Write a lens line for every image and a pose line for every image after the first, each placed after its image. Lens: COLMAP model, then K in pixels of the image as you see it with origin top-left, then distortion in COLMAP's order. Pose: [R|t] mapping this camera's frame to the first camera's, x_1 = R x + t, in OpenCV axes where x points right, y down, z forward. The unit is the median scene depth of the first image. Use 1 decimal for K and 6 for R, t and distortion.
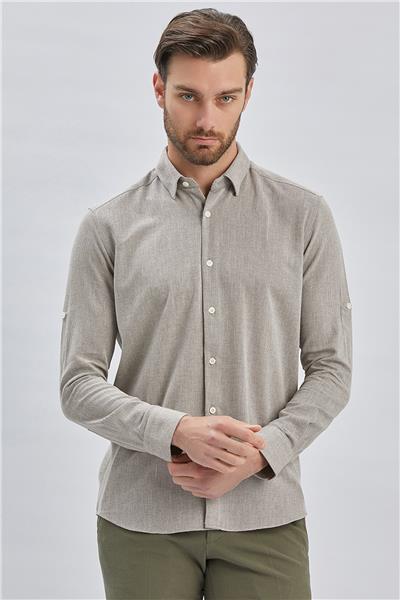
lens RADIAL K [[2822.9, 0, 200.0], [0, 2822.9, 300.0], [0, 0, 1]] dist [4.111245, 1.270810]
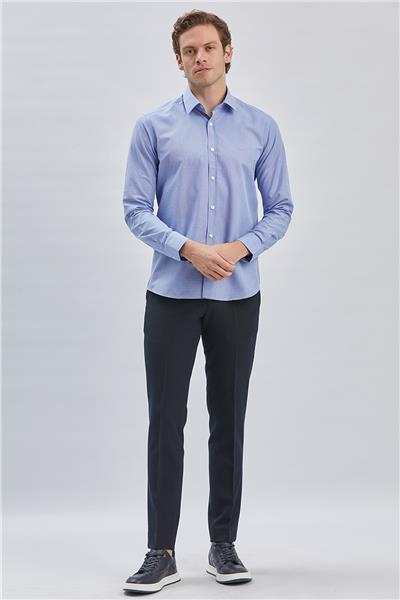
lens RADIAL K [[1768.1, 0, 200.0], [0, 1768.1, 300.0], [0, 0, 1]] dist [-0.095131, -0.641098]
pose [[0.999648, -0.026427, 0.002431, -0.006663], [0.026164, 0.996731, 0.076432, -0.002798], [-0.004443, -0.076342, 0.997072, -0.106579]]
